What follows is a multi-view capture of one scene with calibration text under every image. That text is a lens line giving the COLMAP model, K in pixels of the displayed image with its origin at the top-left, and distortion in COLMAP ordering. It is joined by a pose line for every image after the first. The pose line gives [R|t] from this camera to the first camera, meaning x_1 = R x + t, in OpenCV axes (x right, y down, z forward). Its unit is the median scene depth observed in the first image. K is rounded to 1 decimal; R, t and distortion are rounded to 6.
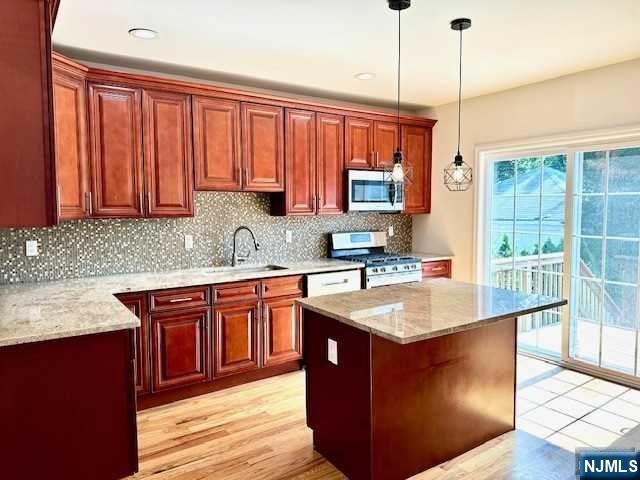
lens RADIAL K [[440.3, 0, 320.0], [0, 440.3, 240.0], [0, 0, 1]] dist [0.044714, -0.002106]
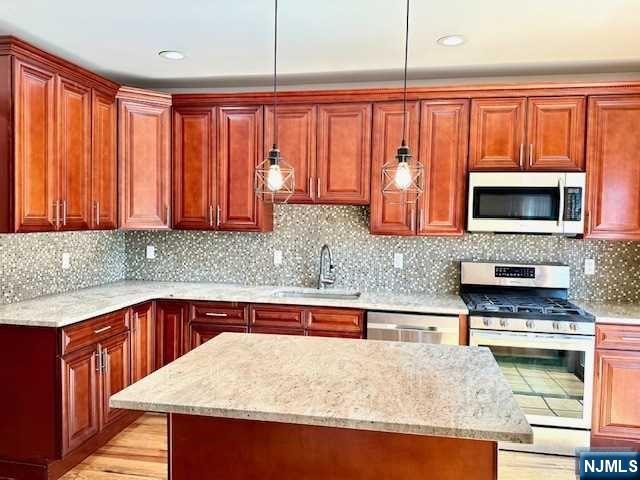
lens RADIAL K [[476.7, 0, 320.0], [0, 476.7, 240.0], [0, 0, 1]] dist [0.031852, -0.003875]
pose [[0.720926, 0.044651, -0.691572, 0.466387], [-0.075330, 0.997058, -0.014153, -0.025061], [0.688906, 0.062300, 0.722169, 0.309911]]
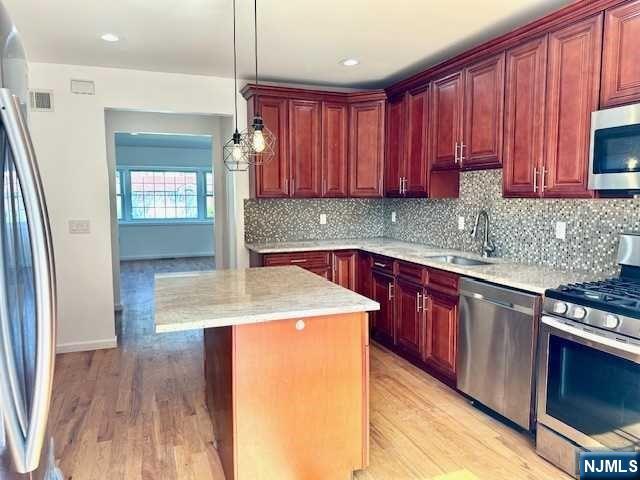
lens RADIAL K [[451.4, 0, 320.0], [0, 451.4, 240.0], [0, 0, 1]] dist [0.024593, -0.002413]
pose [[-0.221357, 0.093053, -0.970743, 0.741033], [-0.078148, 0.990543, 0.112771, -0.047128], [0.972057, 0.100824, -0.211992, 0.884822]]
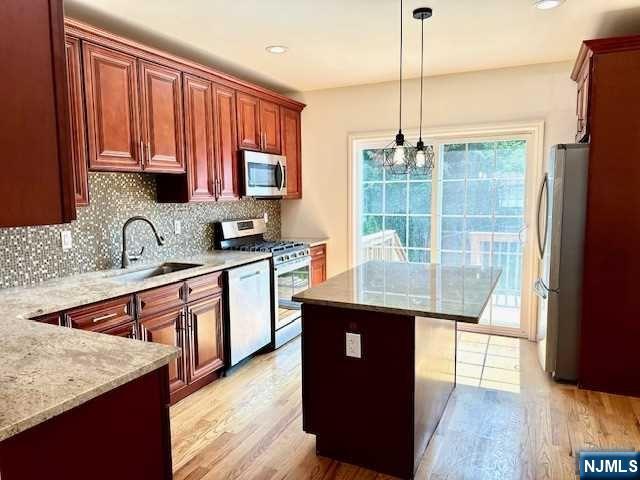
lens RADIAL K [[451.4, 0, 320.0], [0, 451.4, 240.0], [0, 0, 1]] dist [0.024593, -0.002413]
pose [[0.862228, -0.059188, 0.503050, -0.303217], [0.045363, 0.998182, 0.039691, -0.006354], [-0.504485, -0.011402, 0.863345, 0.128769]]
